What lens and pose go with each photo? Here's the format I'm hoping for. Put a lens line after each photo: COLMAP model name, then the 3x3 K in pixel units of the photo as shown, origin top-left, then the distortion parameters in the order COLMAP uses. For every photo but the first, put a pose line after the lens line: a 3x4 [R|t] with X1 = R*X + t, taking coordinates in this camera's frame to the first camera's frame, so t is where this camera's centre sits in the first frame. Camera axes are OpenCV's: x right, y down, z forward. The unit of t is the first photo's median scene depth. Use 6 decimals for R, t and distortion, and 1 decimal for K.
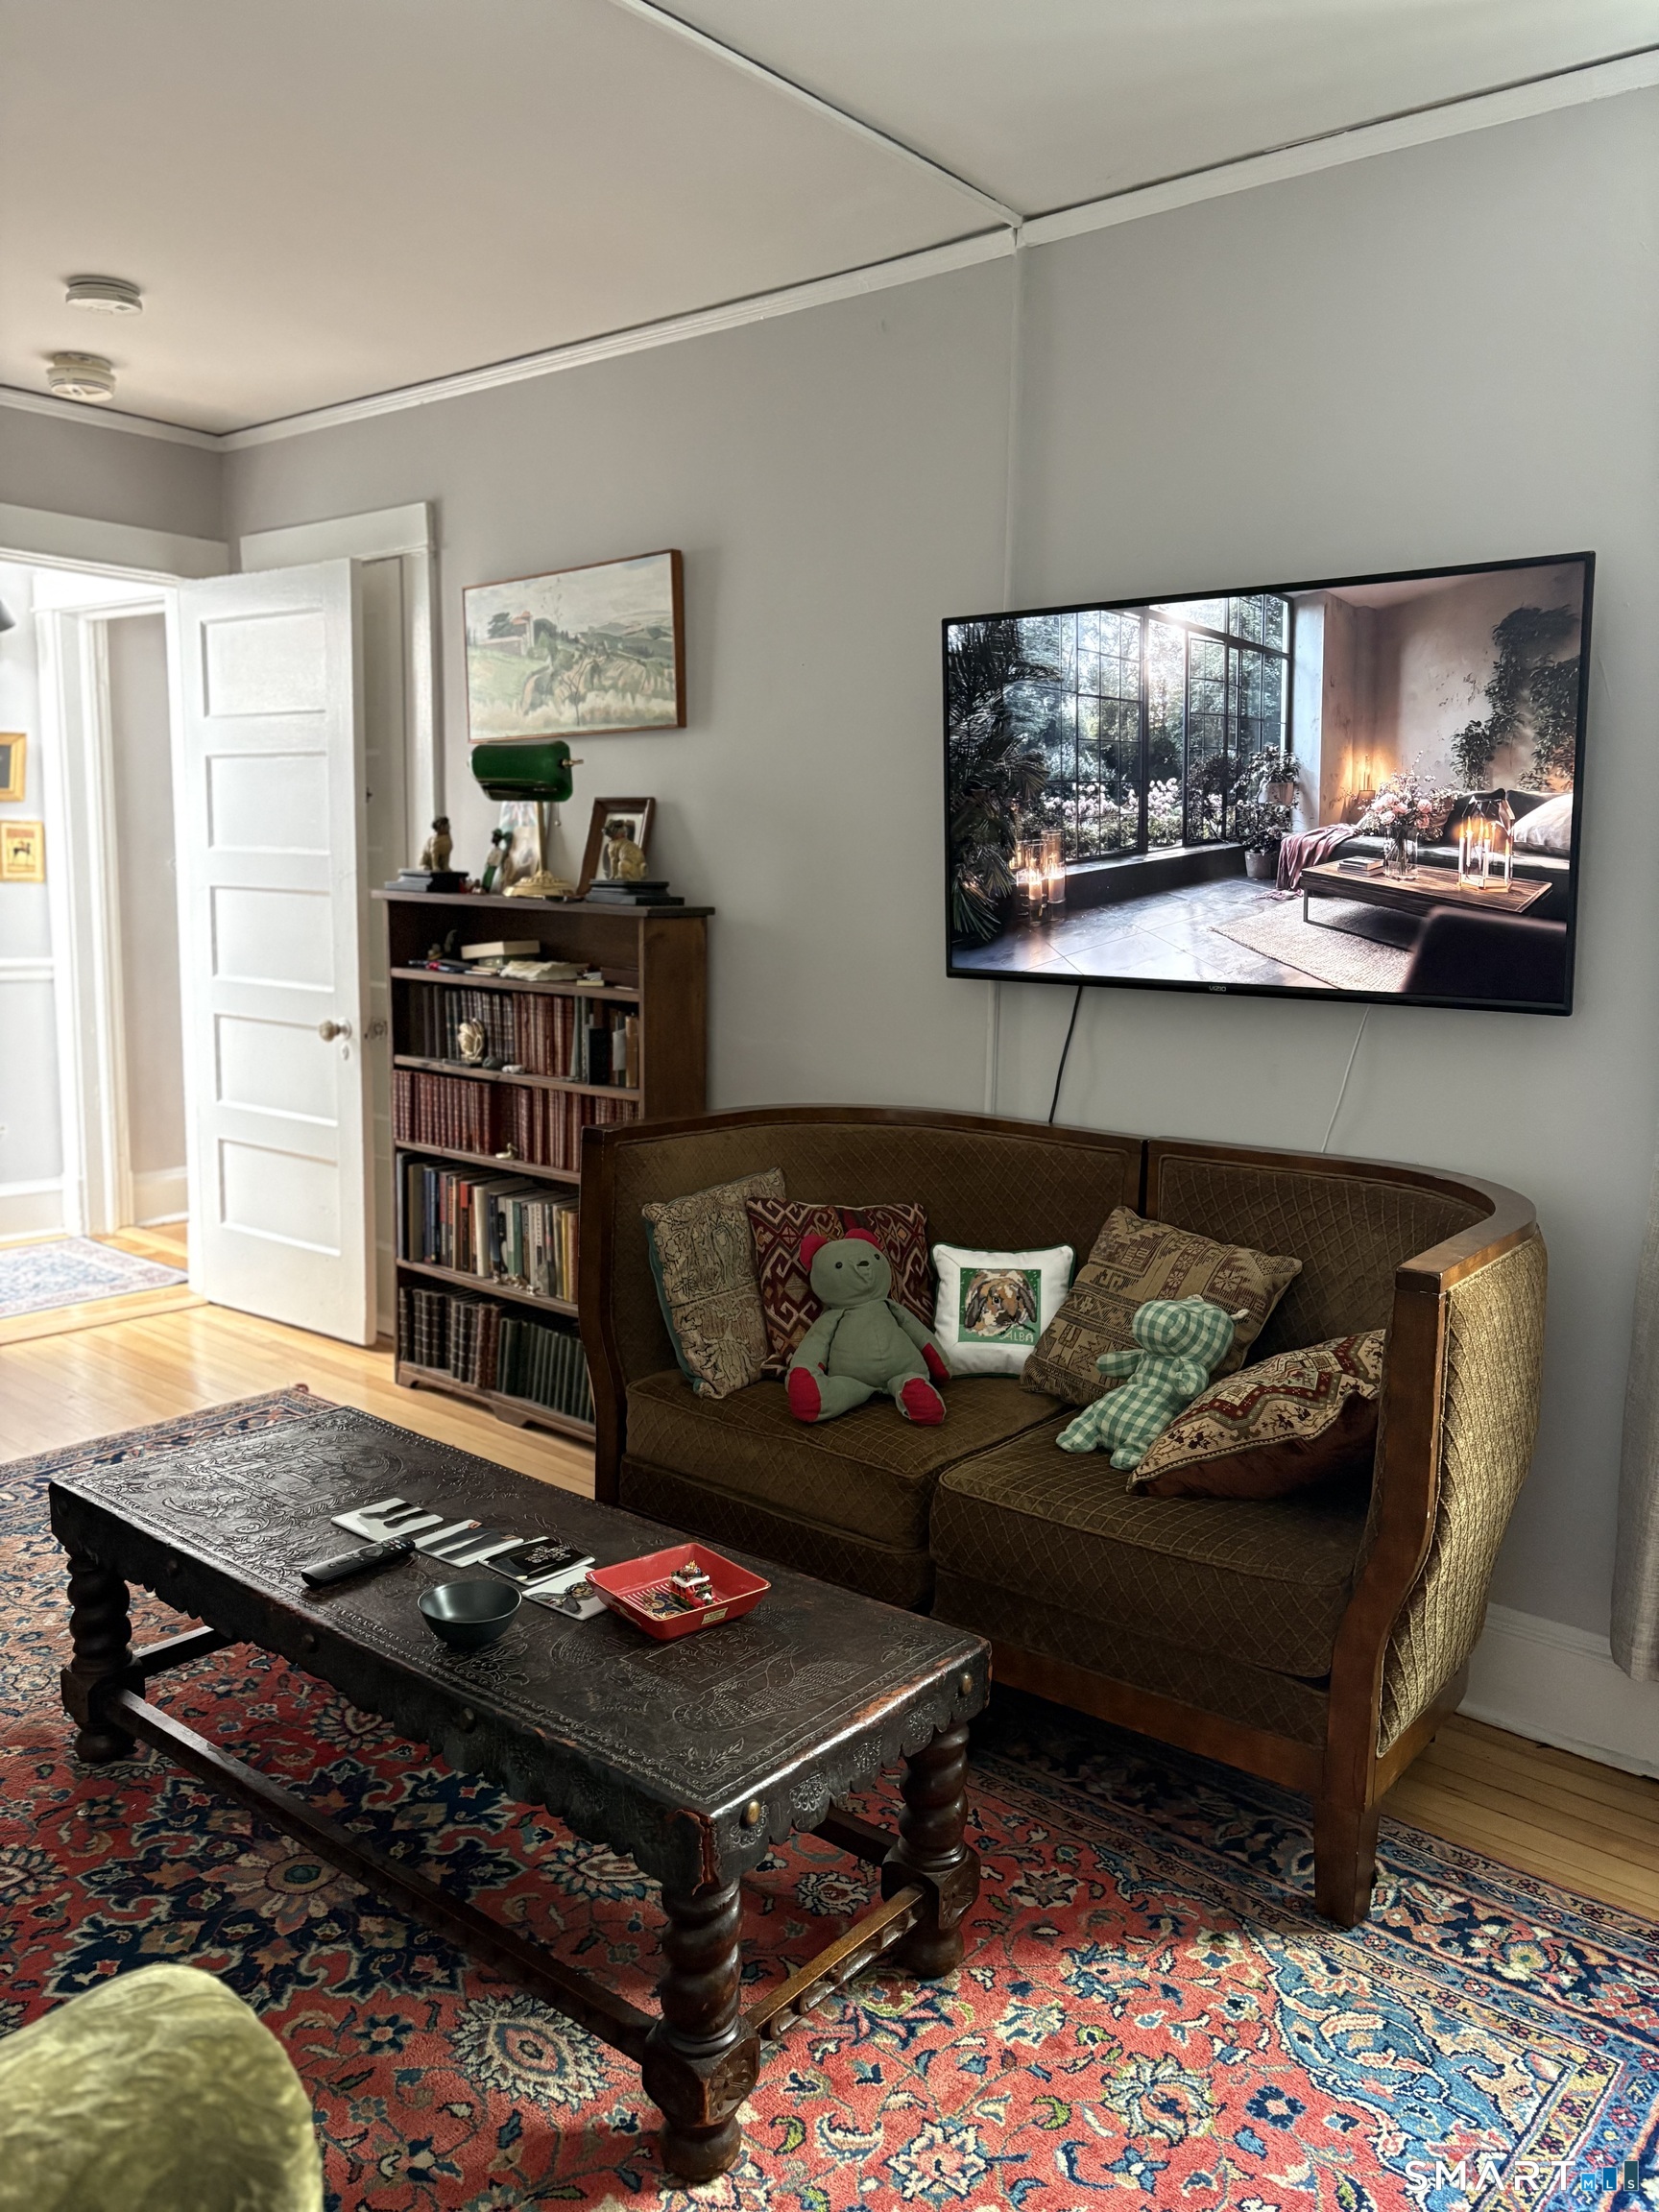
lens RADIAL K [[1683.8, 0, 832.4], [0, 1683.8, 1100.0], [0, 0, 1]] dist [0.028328, 0.006460]
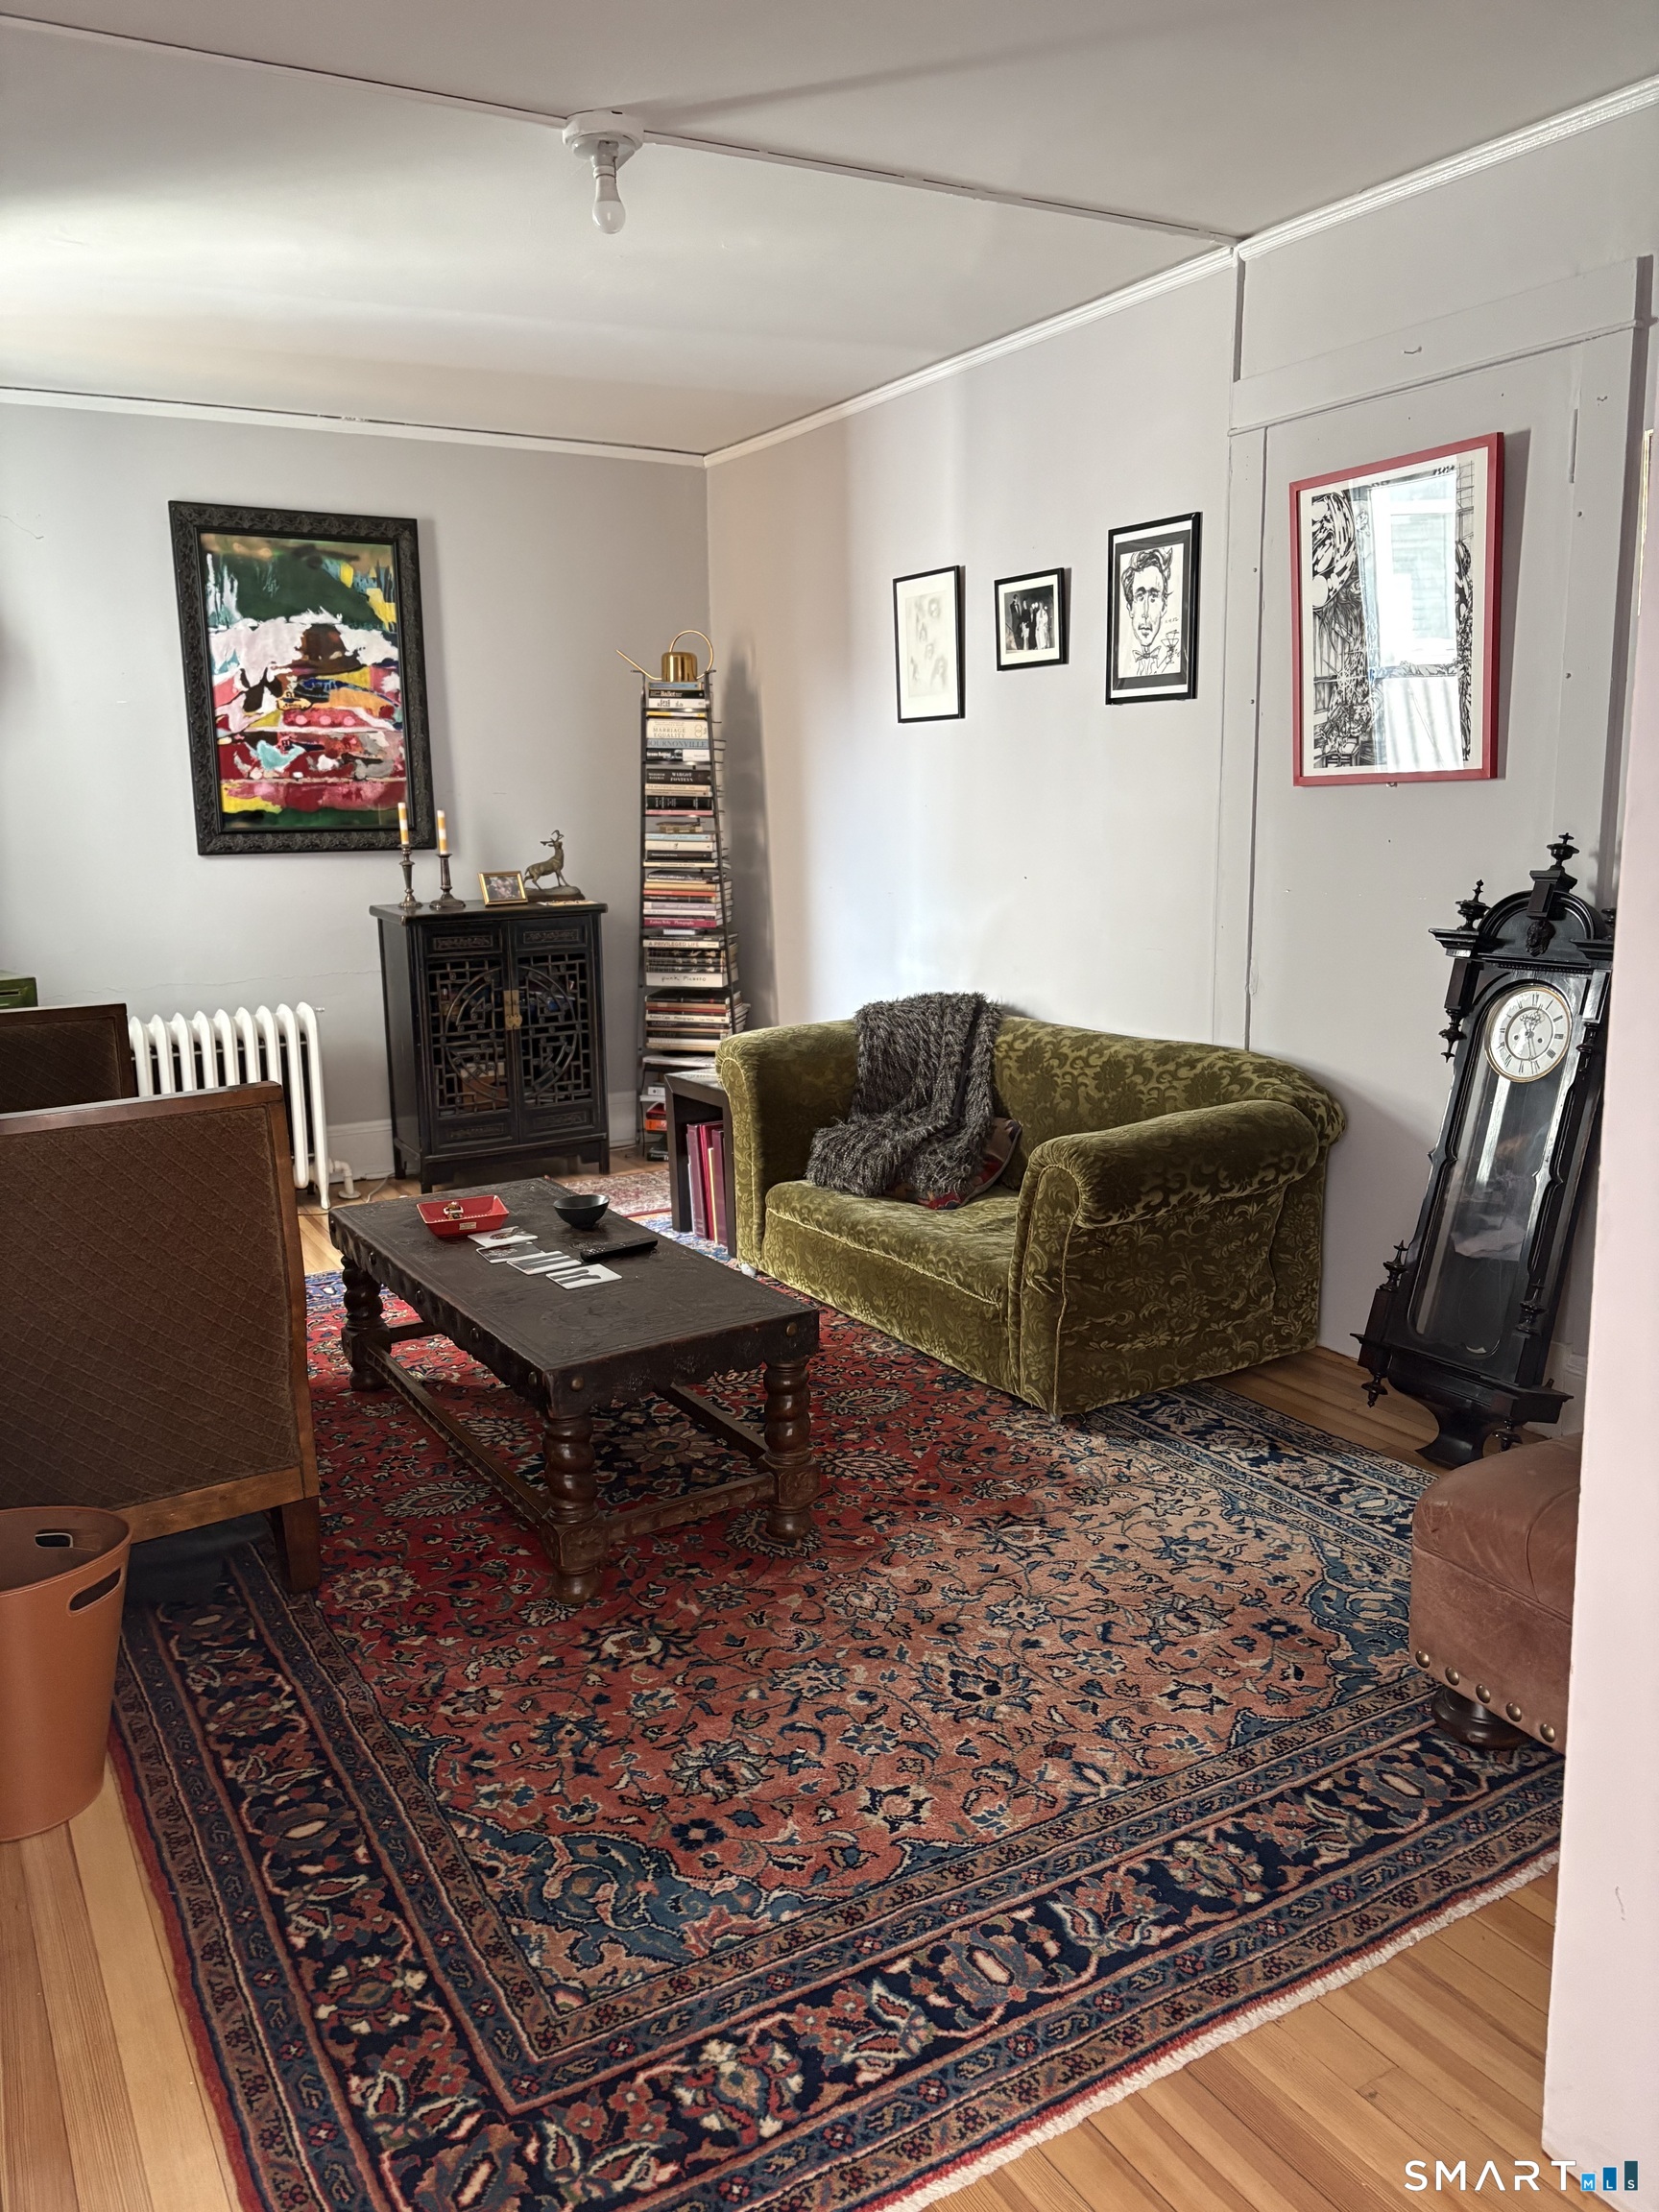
lens RADIAL K [[1683.8, 0, 830.1], [0, 1683.8, 1104.2], [0, 0, 1]] dist [0.028328, 0.006460]
pose [[-0.941129, -0.060516, 0.332587, -0.891093], [0.052205, 0.946025, 0.319861, -0.304644], [-0.333992, 0.318394, -0.887172, 2.091045]]
